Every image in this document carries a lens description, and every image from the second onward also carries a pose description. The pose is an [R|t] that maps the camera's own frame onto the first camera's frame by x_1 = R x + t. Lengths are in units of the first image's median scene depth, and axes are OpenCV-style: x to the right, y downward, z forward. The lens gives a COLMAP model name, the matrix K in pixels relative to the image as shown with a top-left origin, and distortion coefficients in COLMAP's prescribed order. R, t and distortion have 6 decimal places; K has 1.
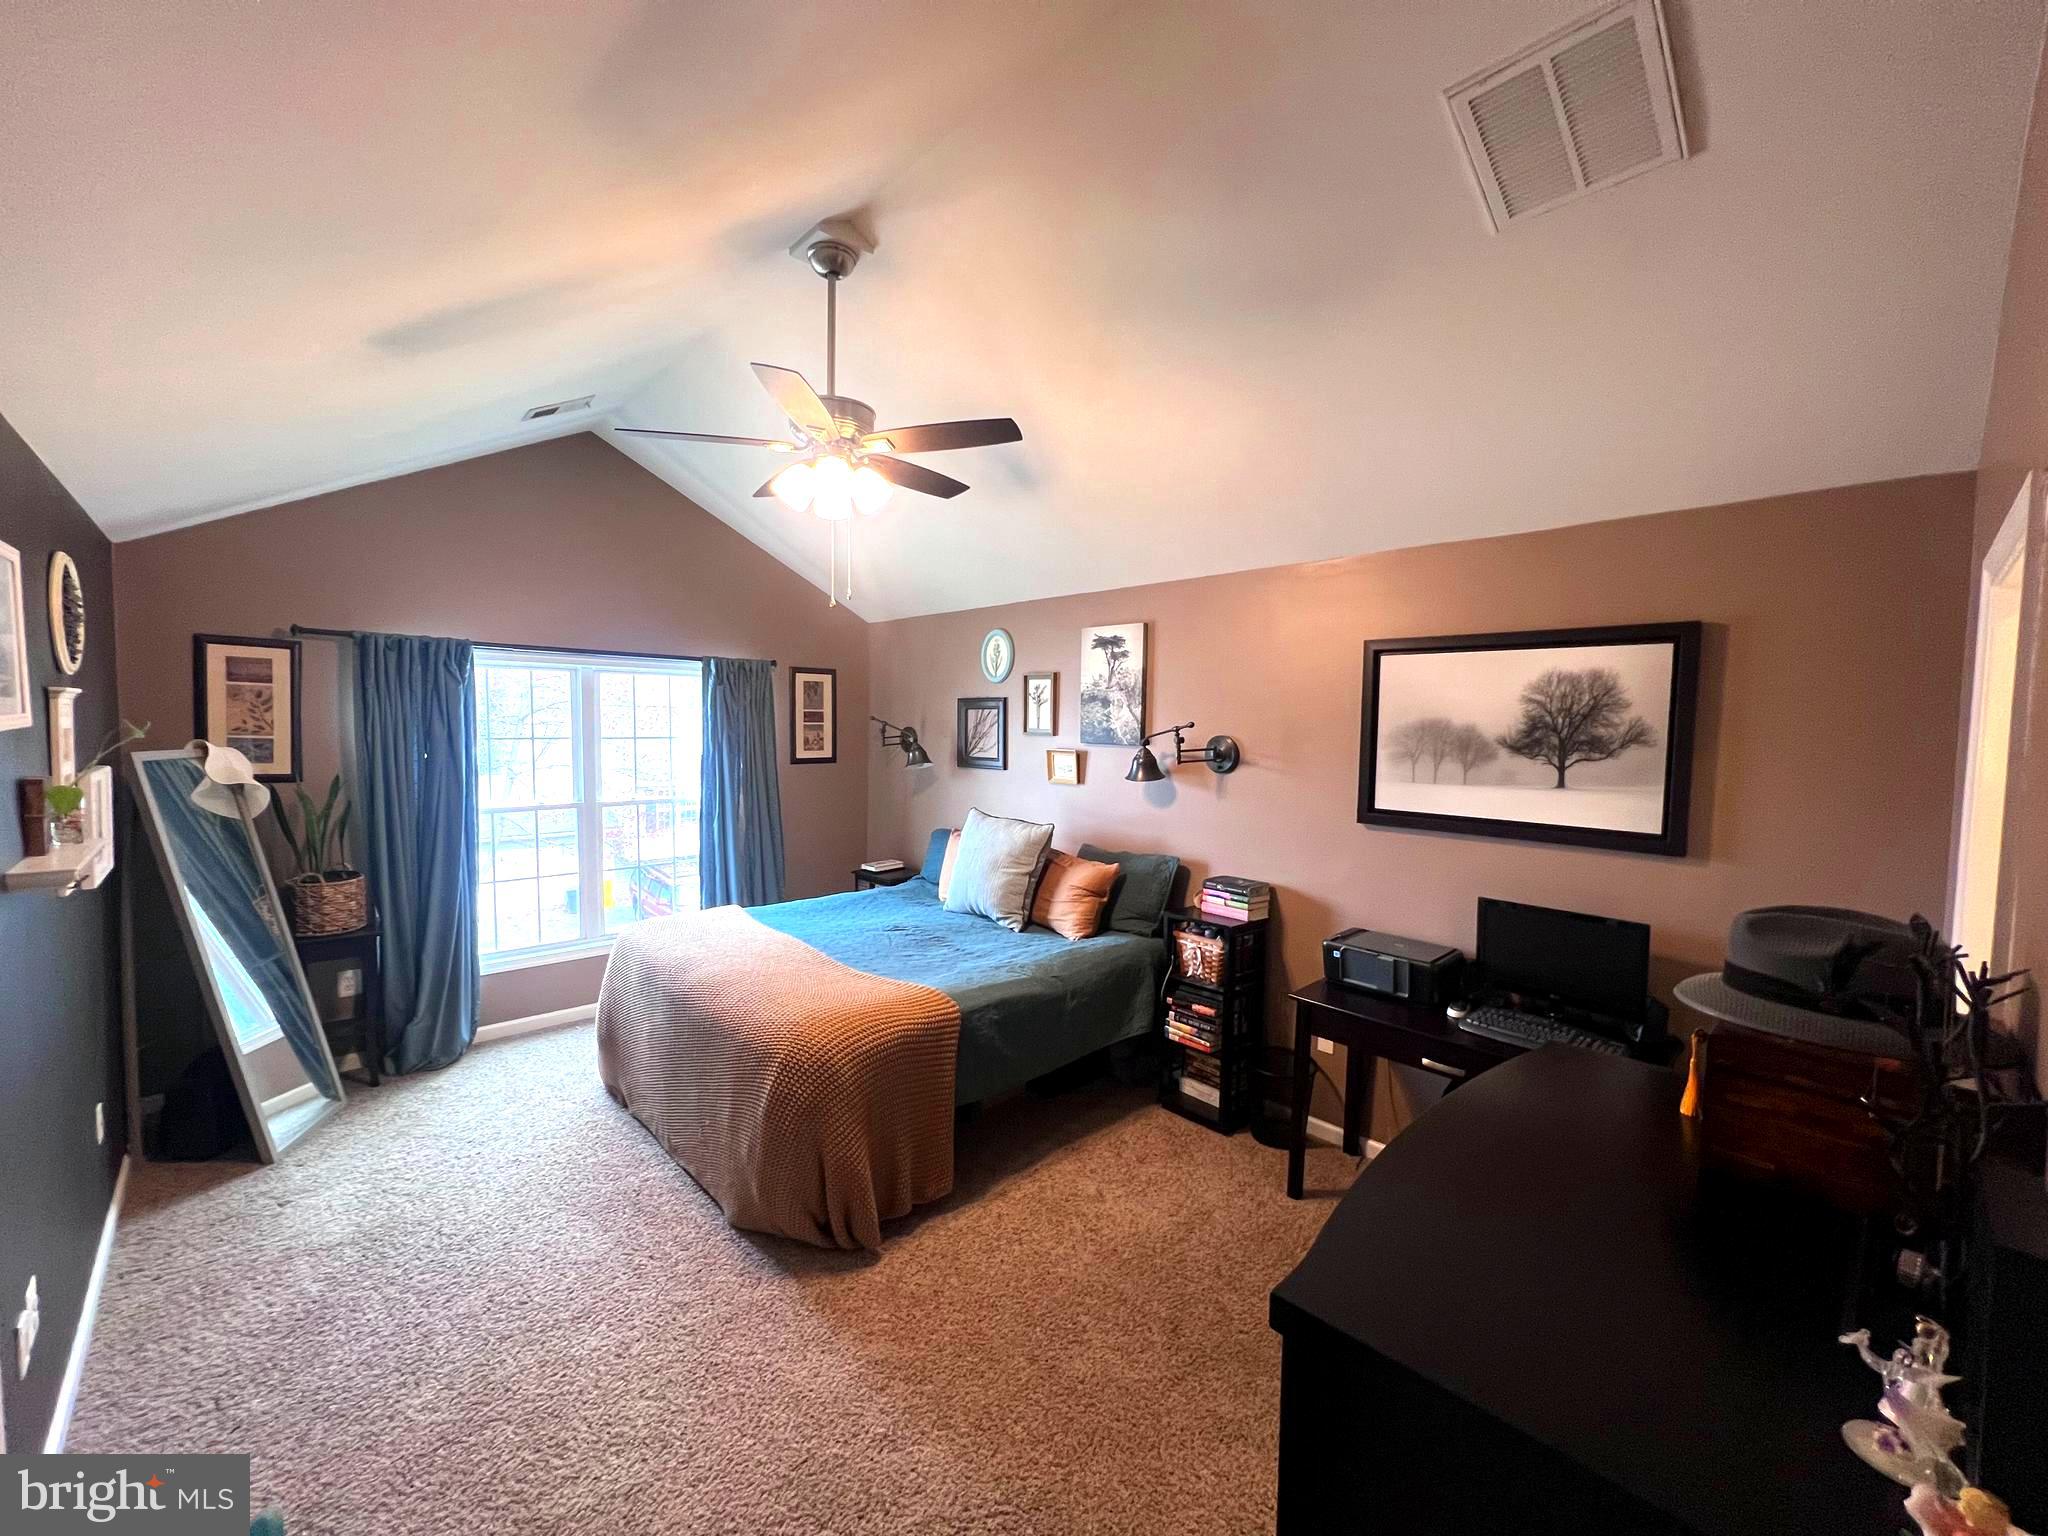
lens RADIAL K [[817.2, 0, 1022.6], [0, 817.2, 763.3], [0, 0, 1]] dist [-0.001077, -0.000159]
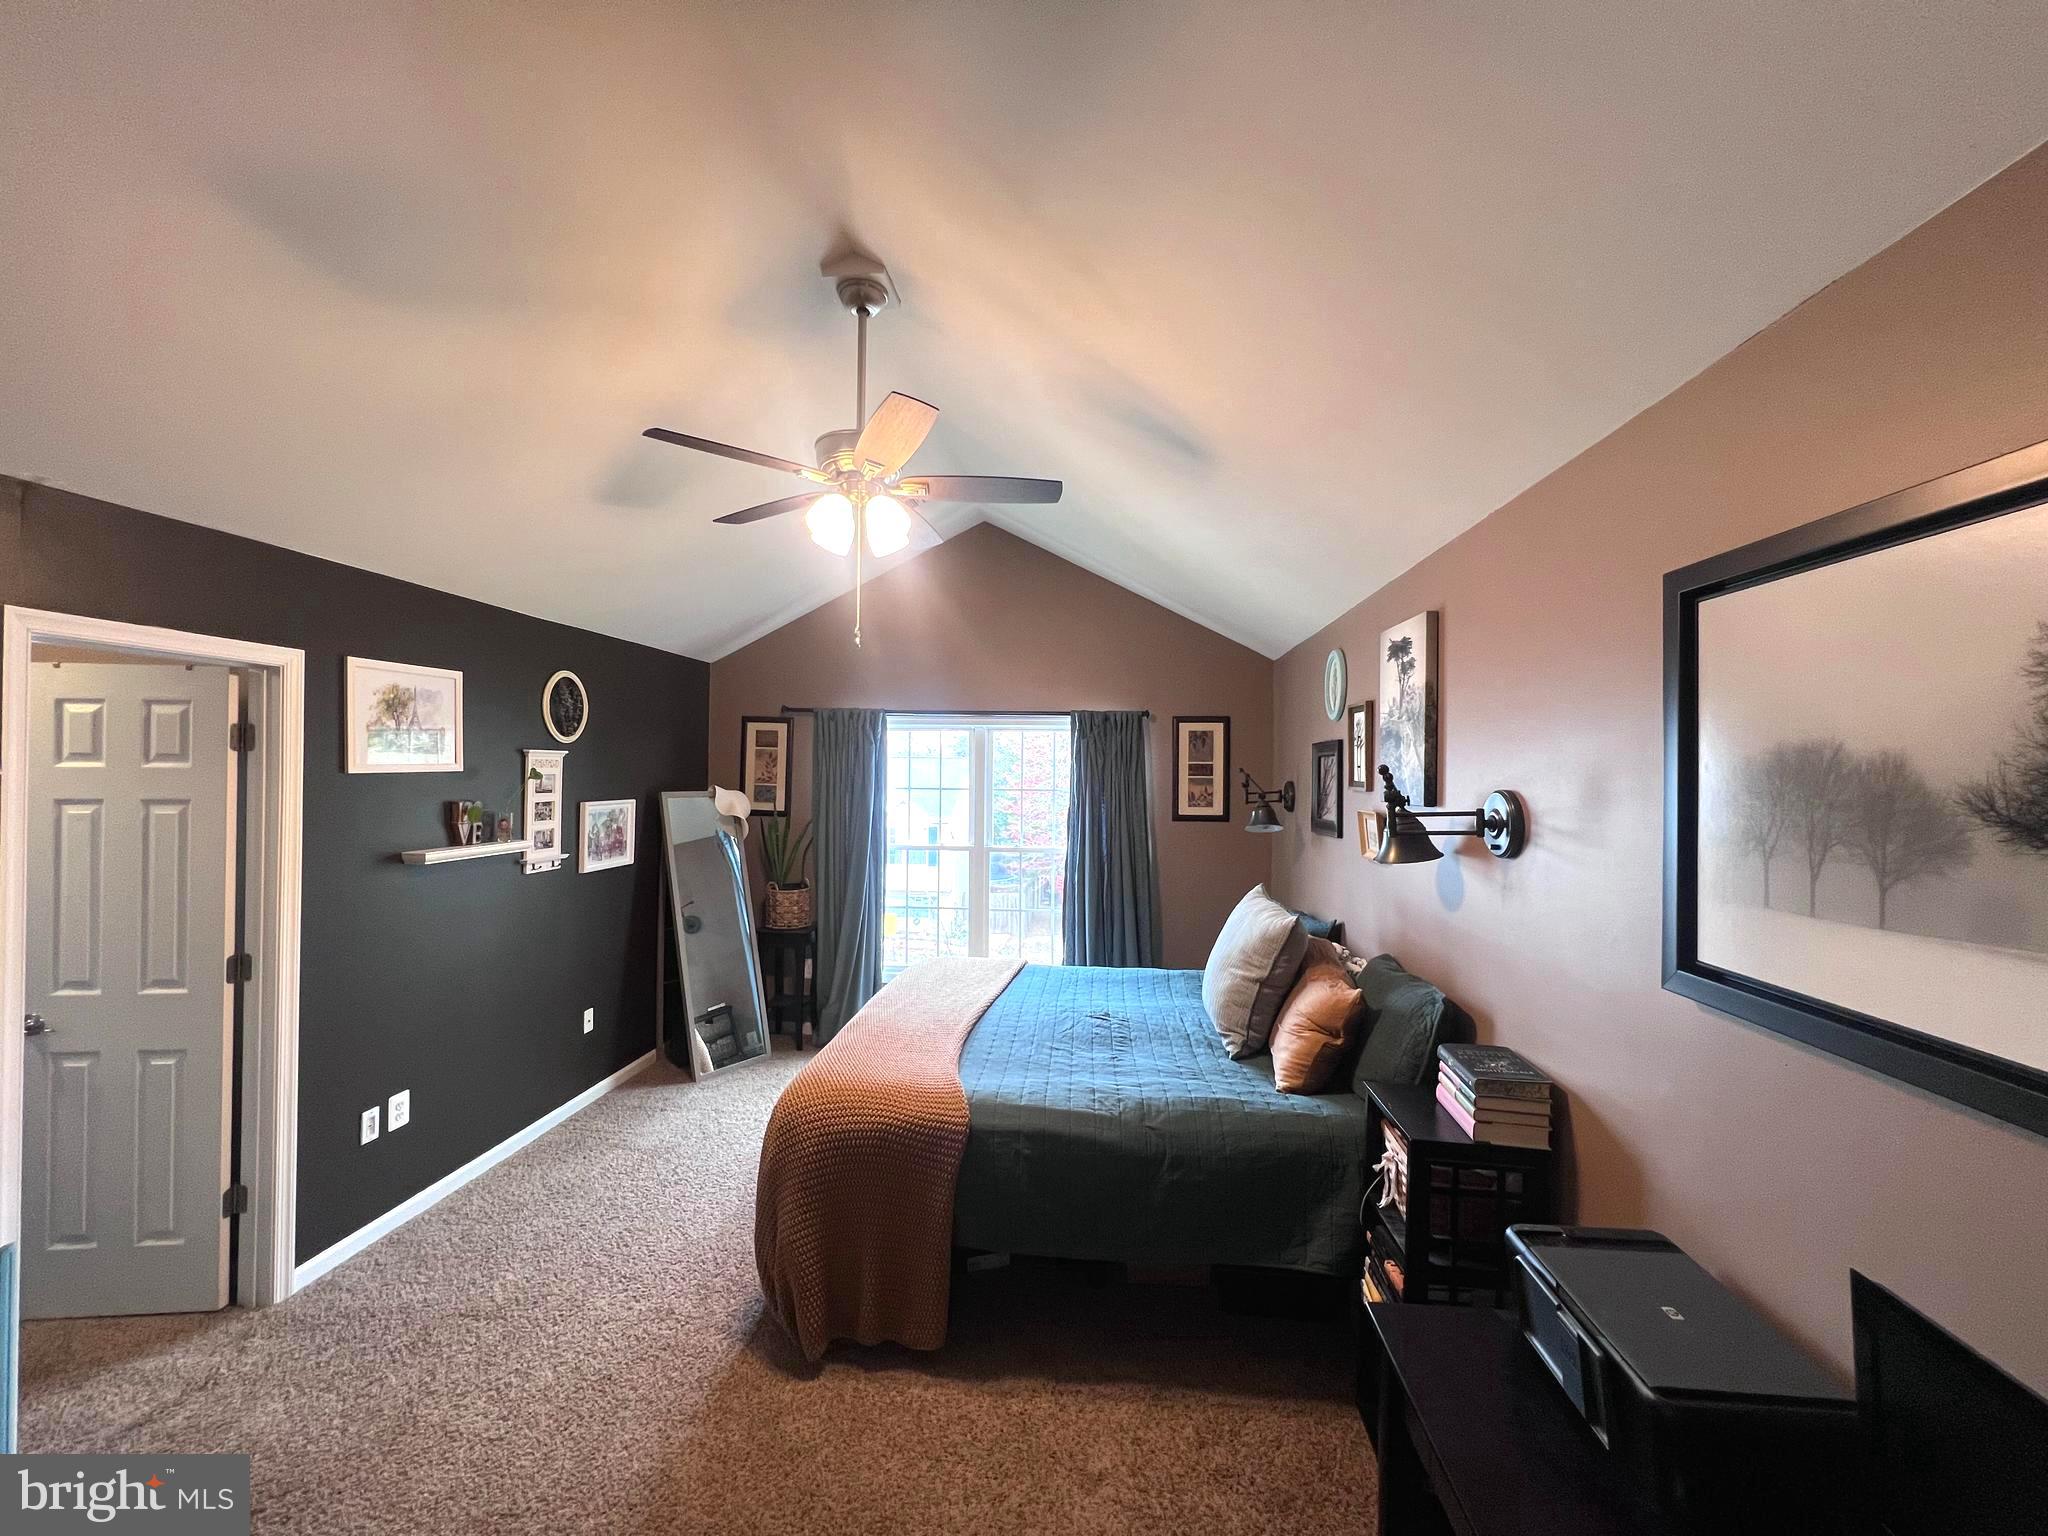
lens RADIAL K [[817.2, 0, 1025.1], [0, 817.2, 765.9], [0, 0, 1]] dist [-0.001077, -0.000159]
pose [[0.655008, -0.012661, -0.755516, 0.430635], [-0.042333, 0.997674, -0.053420, -0.006646], [0.754435, 0.066973, 0.652949, 0.372944]]
